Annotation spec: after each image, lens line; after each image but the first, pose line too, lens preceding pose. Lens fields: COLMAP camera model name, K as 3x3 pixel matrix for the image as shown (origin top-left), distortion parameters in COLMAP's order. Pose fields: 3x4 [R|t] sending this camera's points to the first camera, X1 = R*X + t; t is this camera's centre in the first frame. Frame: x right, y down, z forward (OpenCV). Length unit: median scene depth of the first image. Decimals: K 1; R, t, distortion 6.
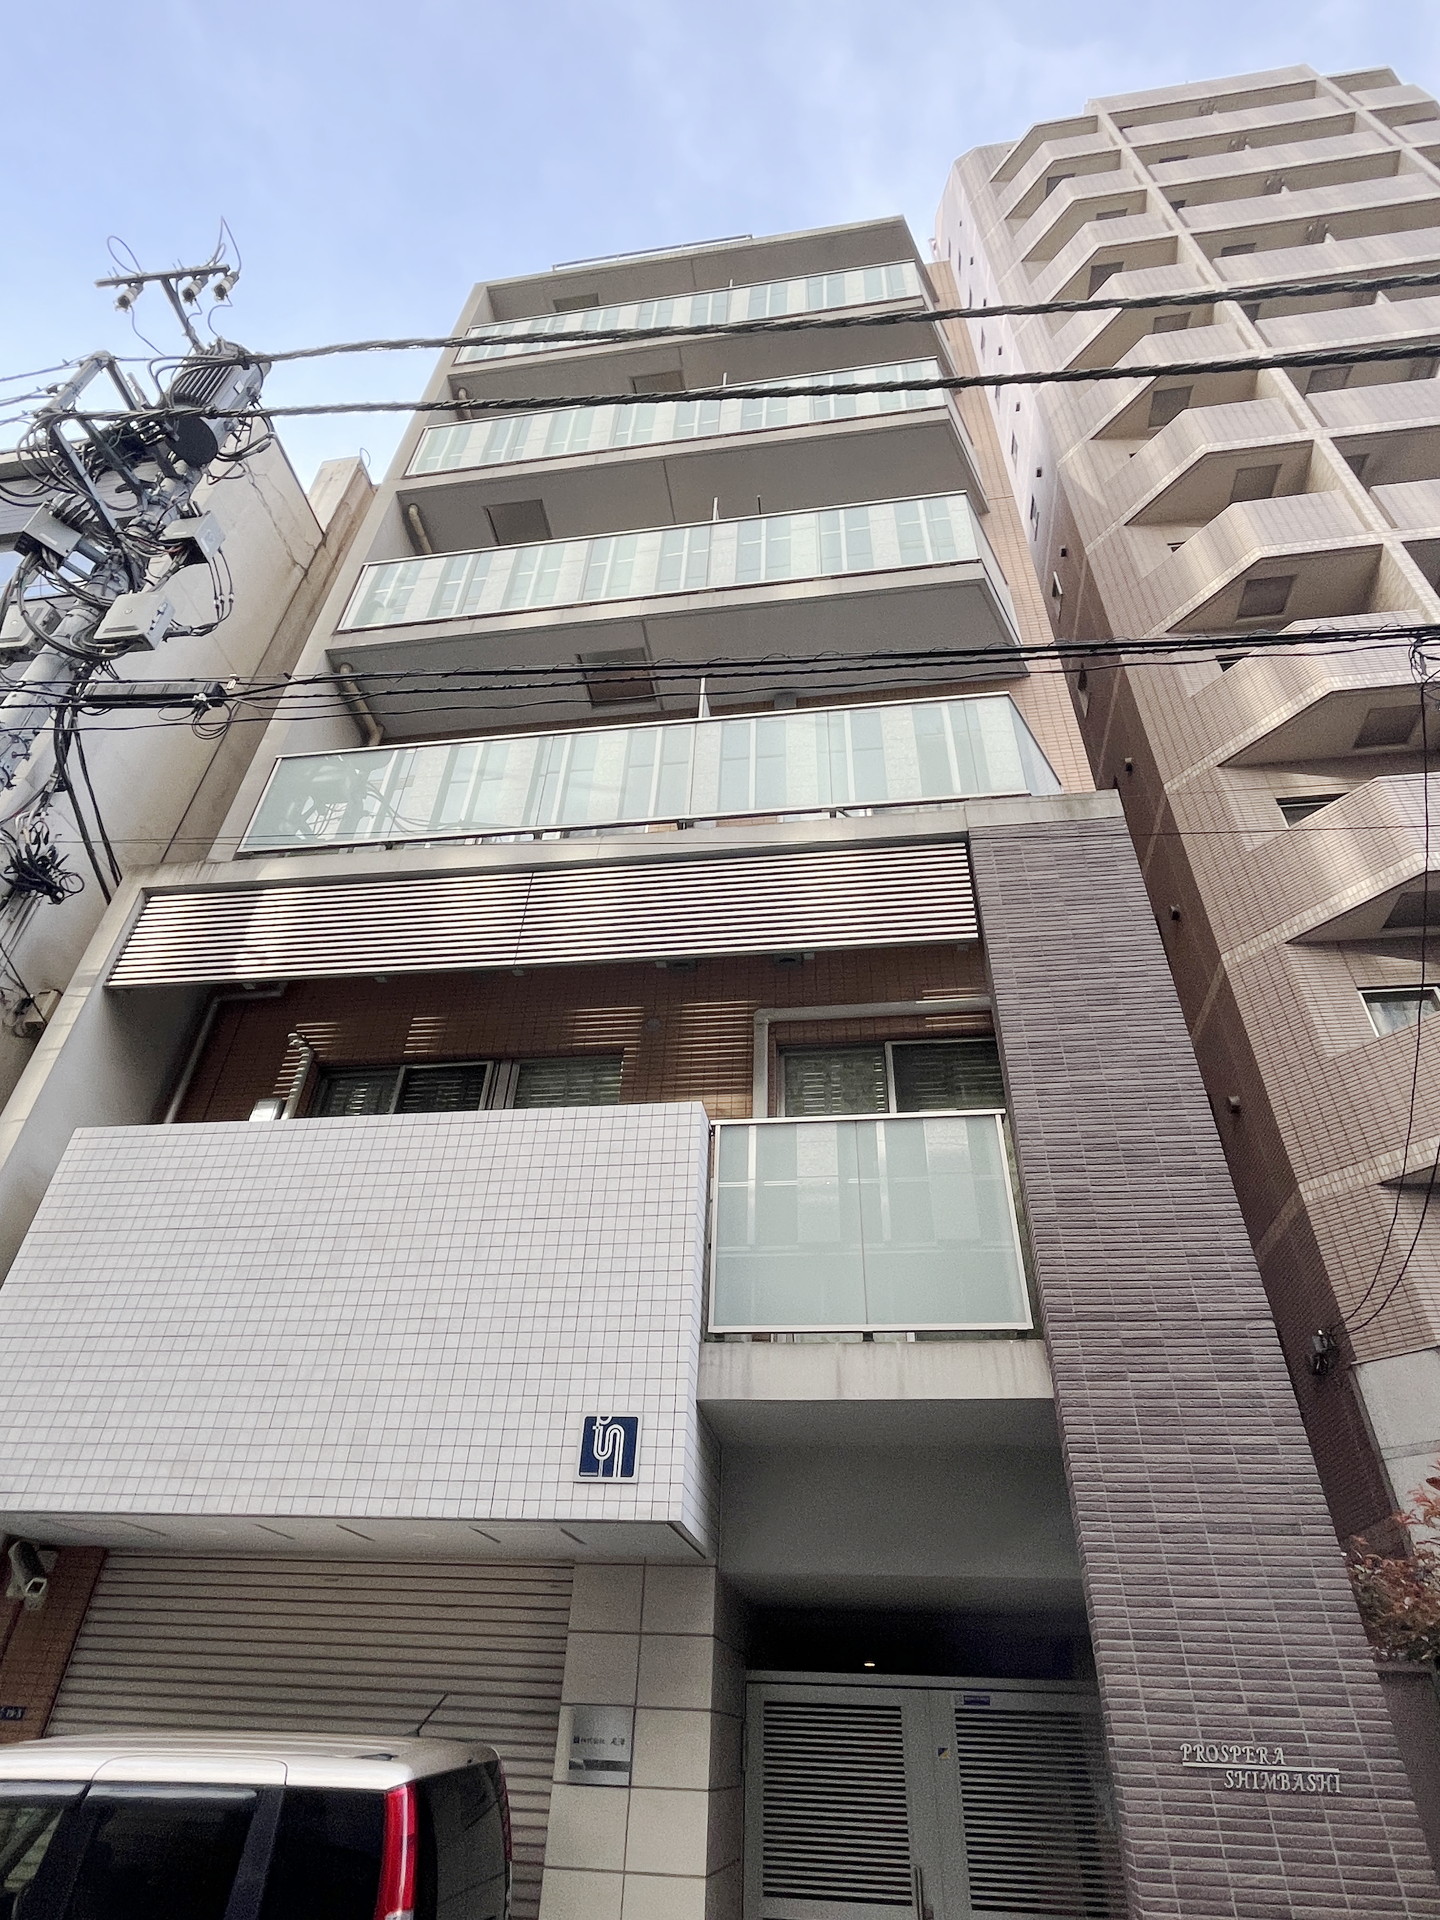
lens RADIAL K [[1024.7, 0, 720.0], [0, 1024.7, 960.0], [0, 0, 1]] dist [-0.002135, -0.000574]
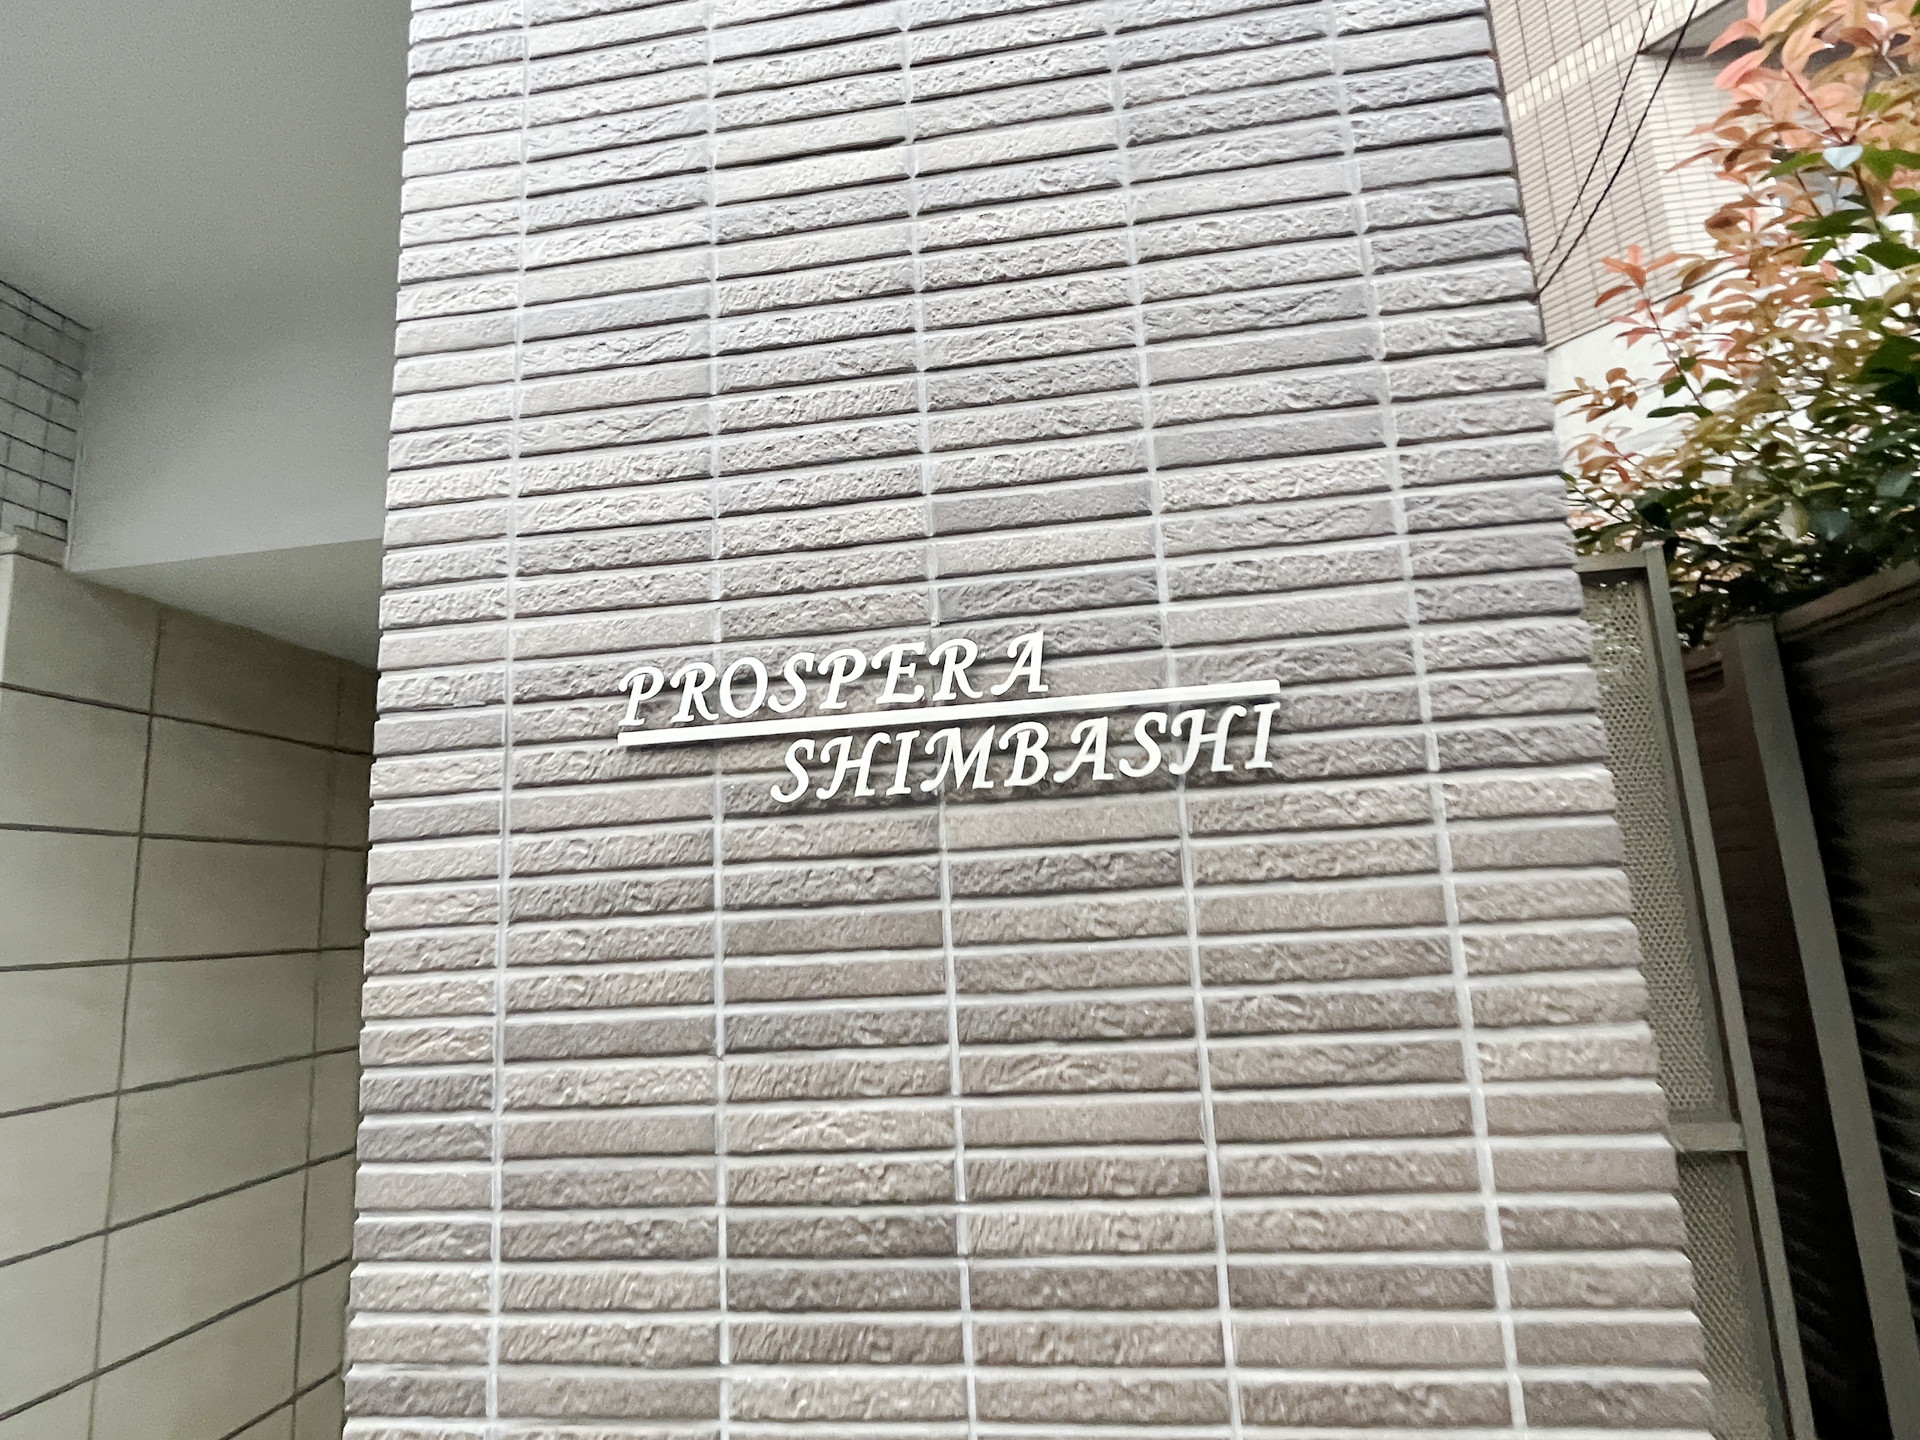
lens RADIAL K [[1024.7, 0, 960.0], [0, 1024.7, 720.0], [0, 0, 1]] dist [-0.002135, -0.000574]
pose [[0.996077, -0.087242, 0.014790, 0.373109], [0.069976, 0.878927, 0.471795, 0.483042], [-0.054160, -0.468910, 0.881584, 0.565482]]
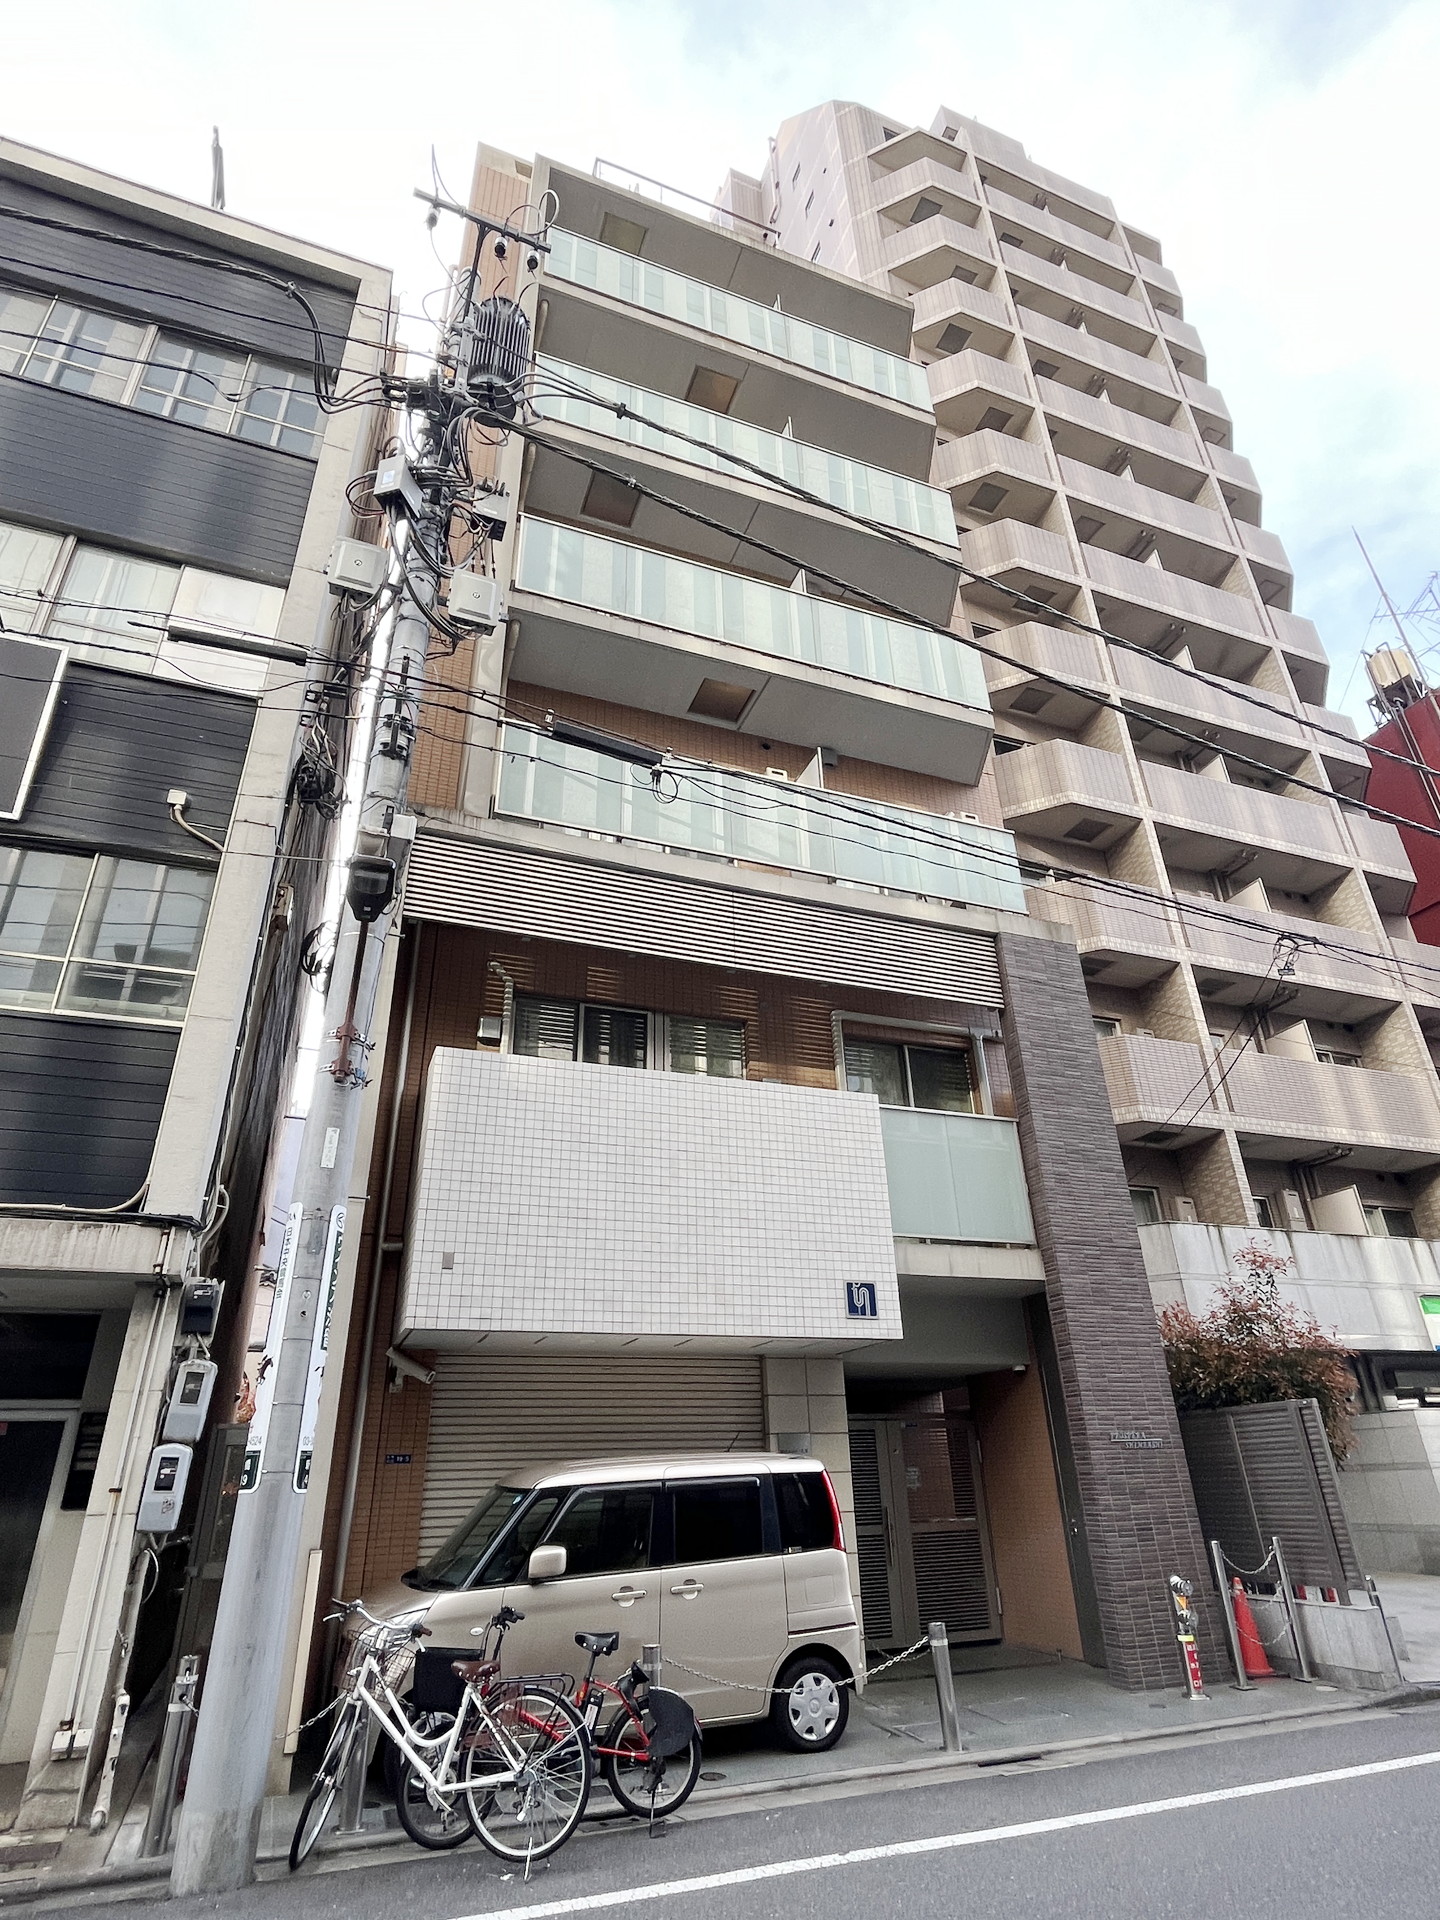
lens RADIAL K [[1024.7, 0, 720.0], [0, 1024.7, 960.0], [0, 0, 1]] dist [-0.002135, -0.000574]
pose [[0.870516, 0.170757, 0.461566, -1.101818], [-0.251138, 0.960703, 0.118233, -0.211120], [-0.423239, -0.218841, 0.879192, -0.290637]]
